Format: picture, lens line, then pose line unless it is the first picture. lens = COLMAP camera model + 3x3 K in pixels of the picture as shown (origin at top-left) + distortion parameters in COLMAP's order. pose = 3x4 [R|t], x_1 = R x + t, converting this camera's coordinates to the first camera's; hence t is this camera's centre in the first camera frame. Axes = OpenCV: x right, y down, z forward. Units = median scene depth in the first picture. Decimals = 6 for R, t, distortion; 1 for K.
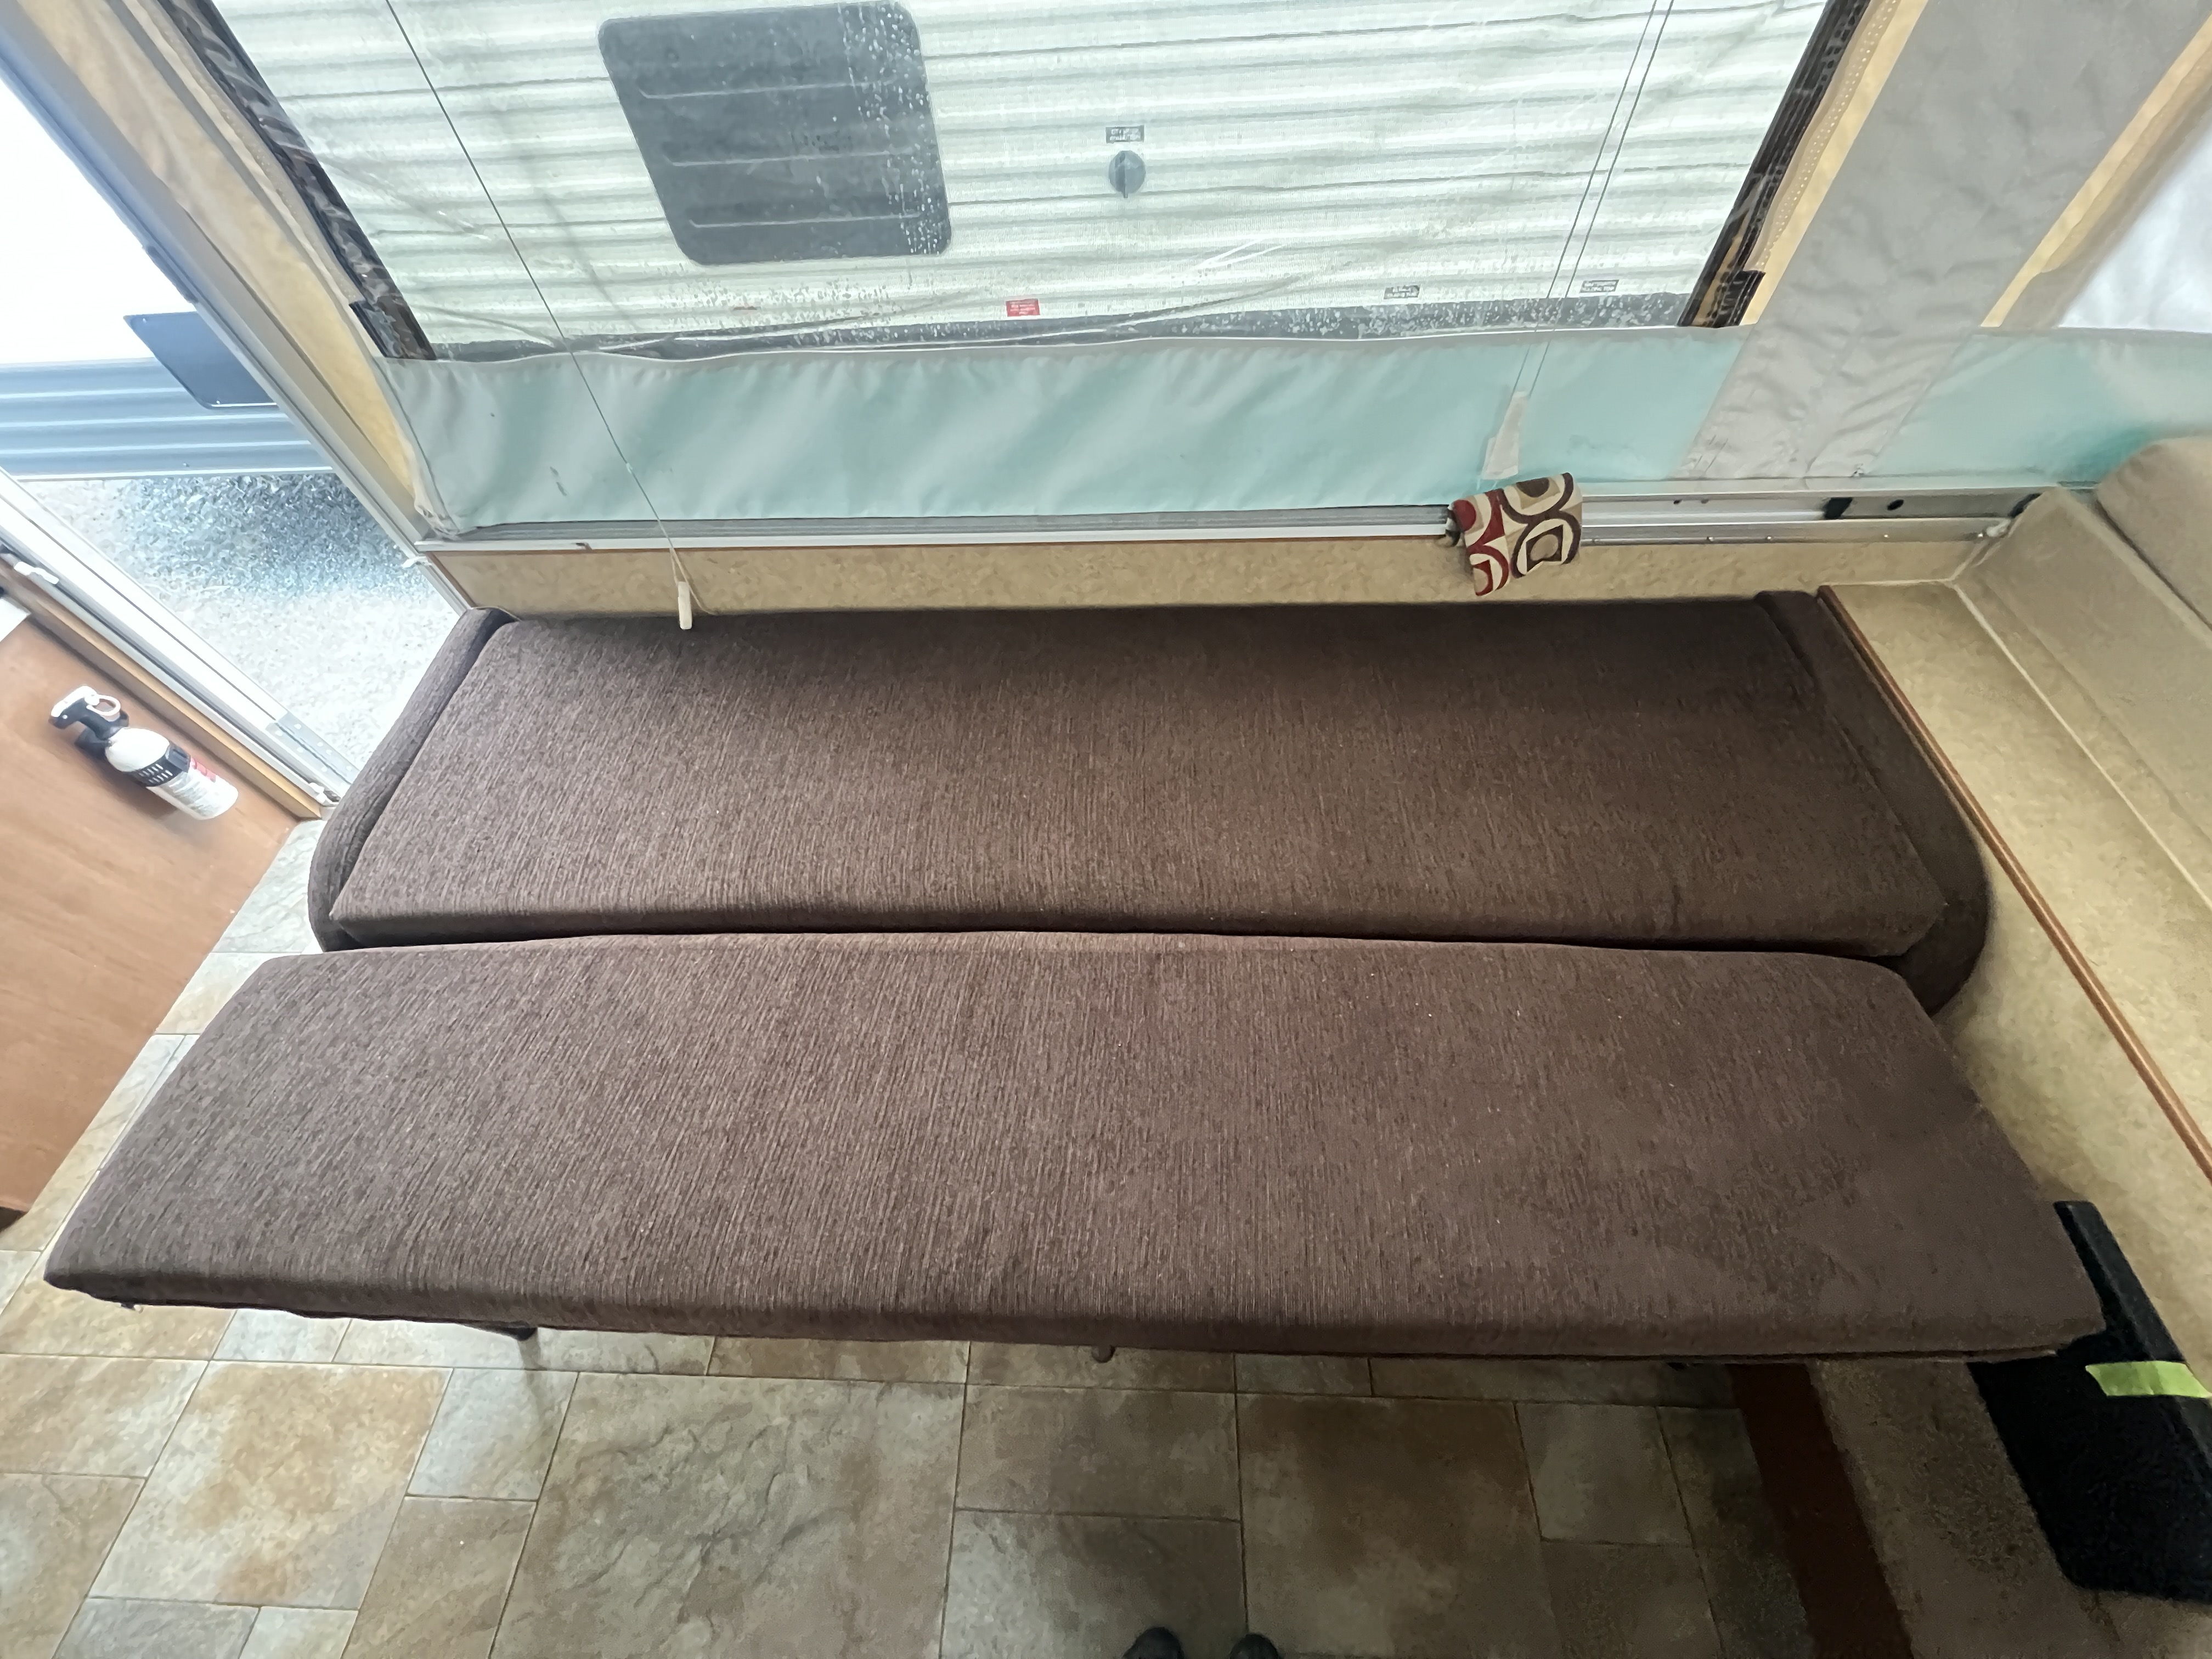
lens RADIAL K [[884.1, 0, 1104.9], [0, 884.1, 826.5], [0, 0, 1]] dist [-0.003121, 0.000423]
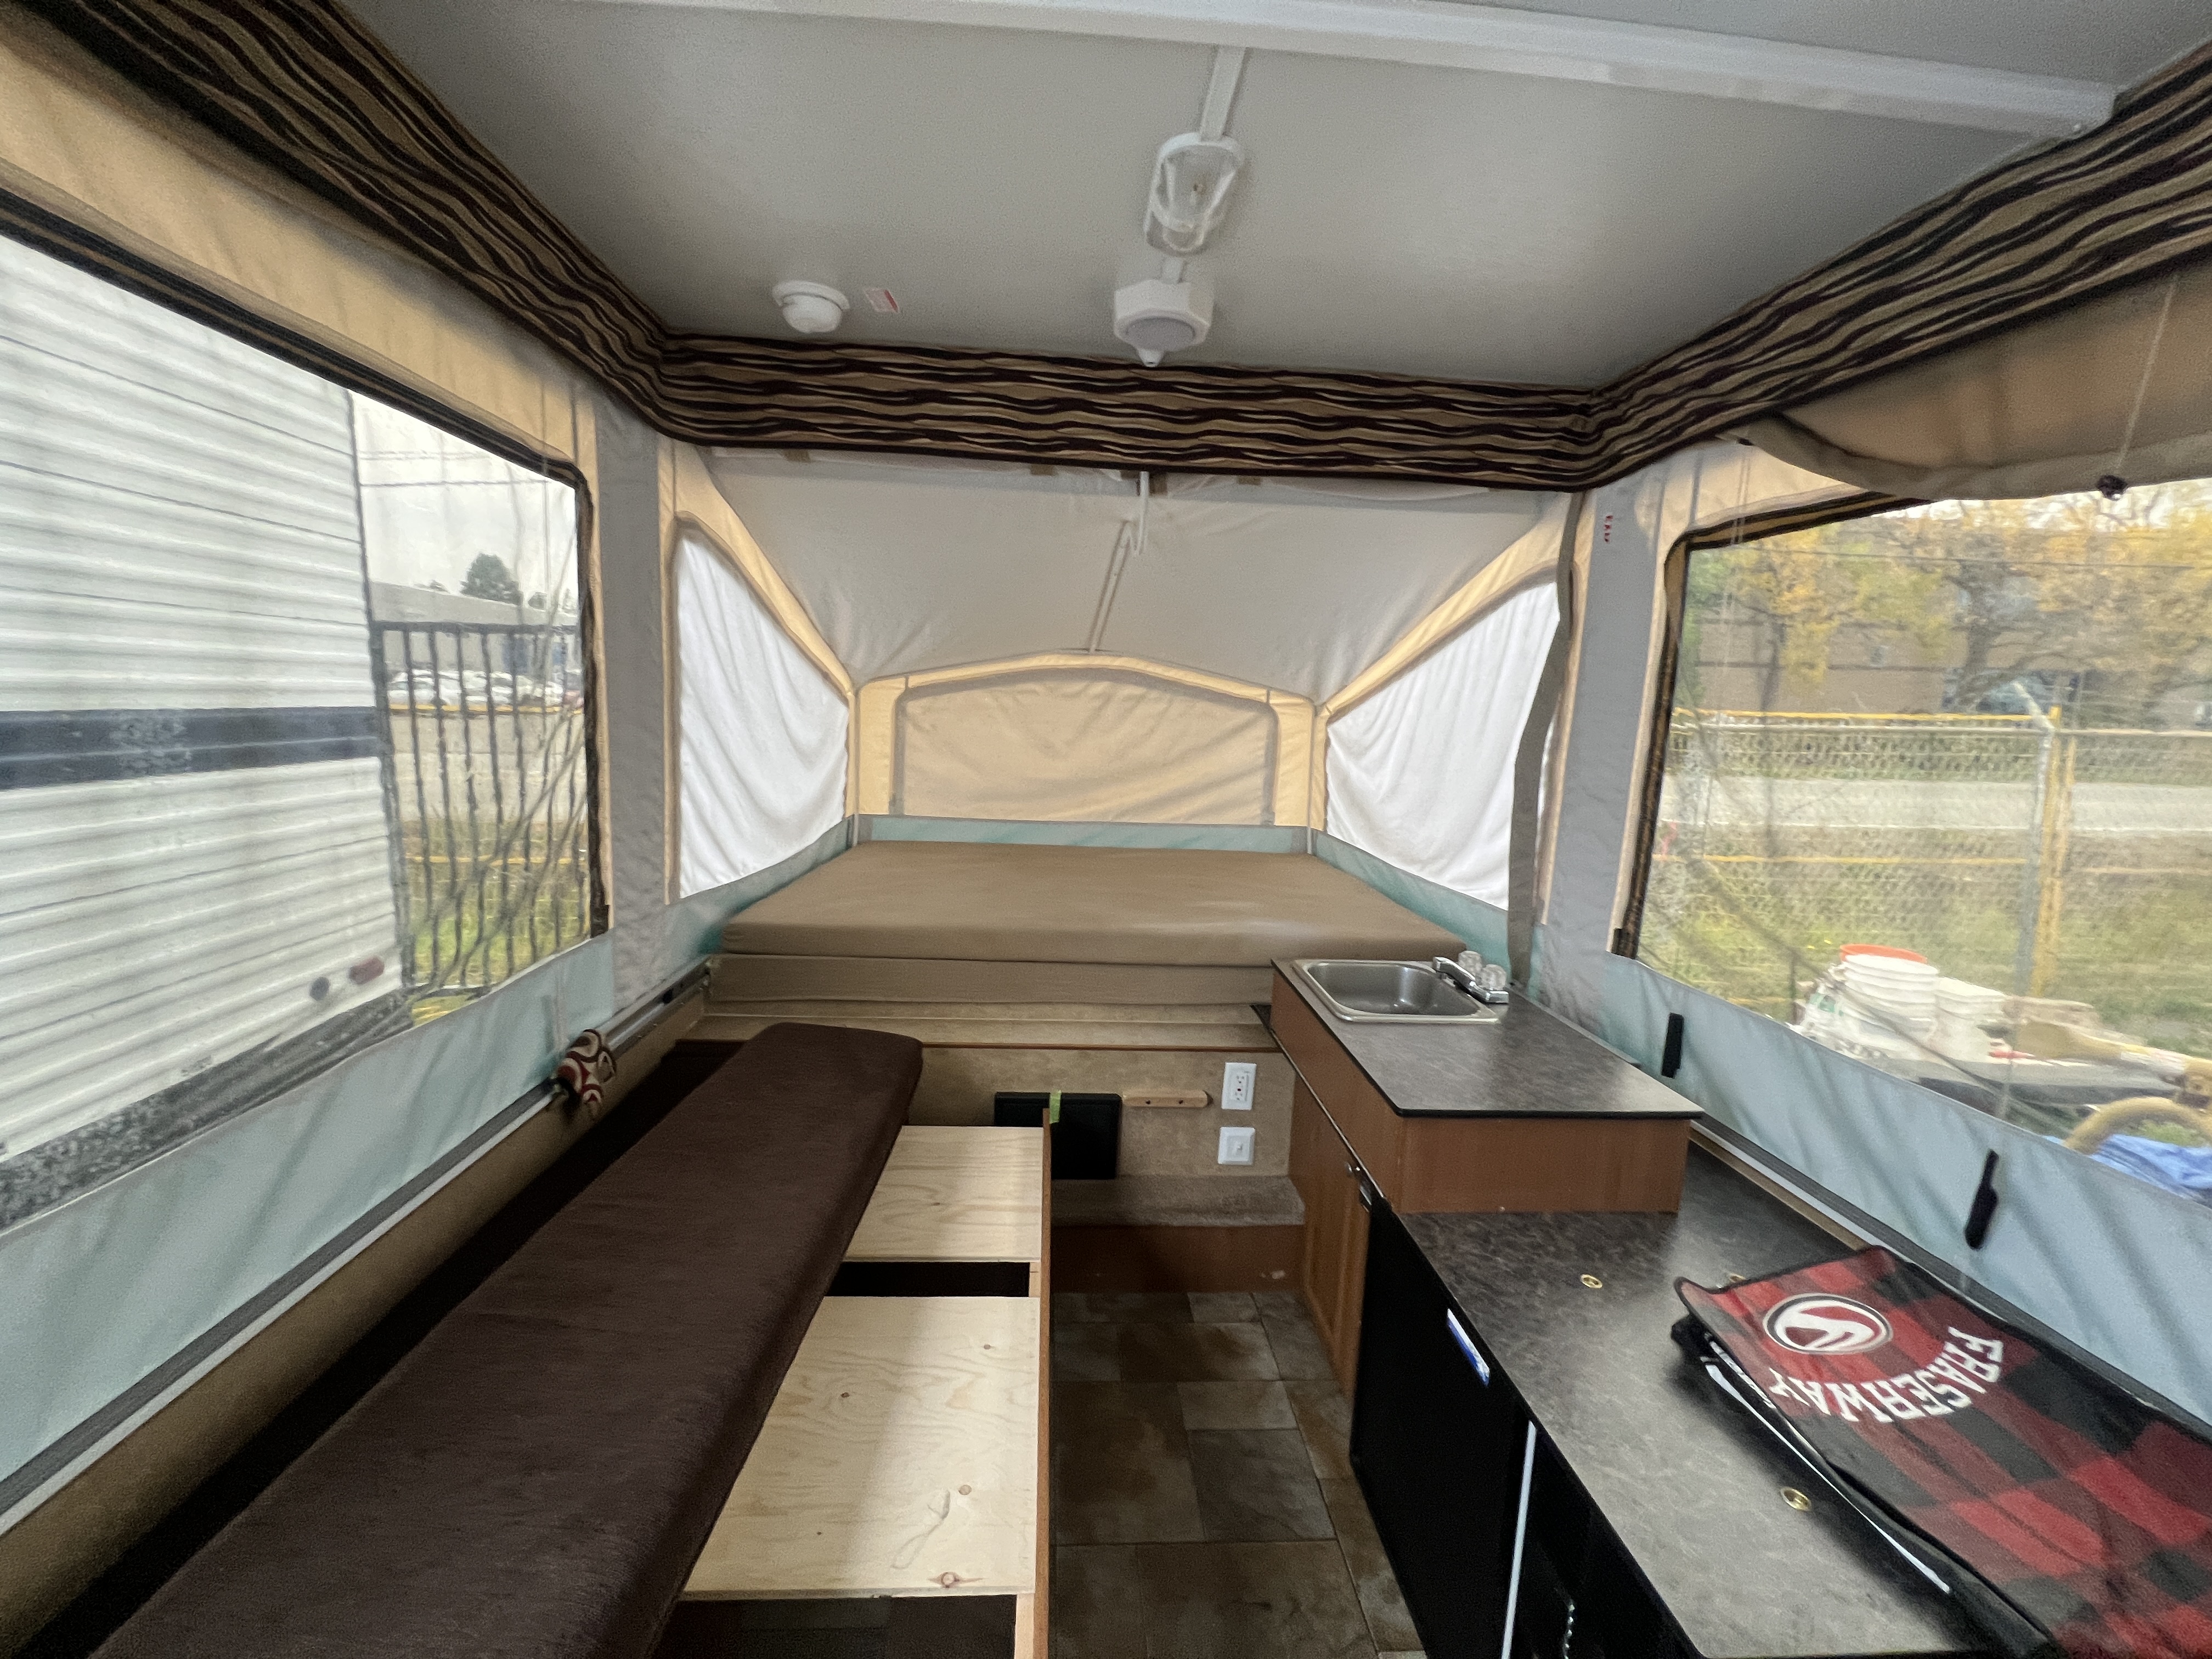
lens RADIAL K [[883.2, 0, 1103.6], [0, 883.2, 824.3], [0, 0, 1]] dist [-0.001574, -0.000265]
pose [[-0.092890, -0.088123, 0.991769, -1.121771], [0.786950, 0.603731, 0.127351, -0.099712], [-0.609985, 0.792302, 0.013267, 0.132408]]
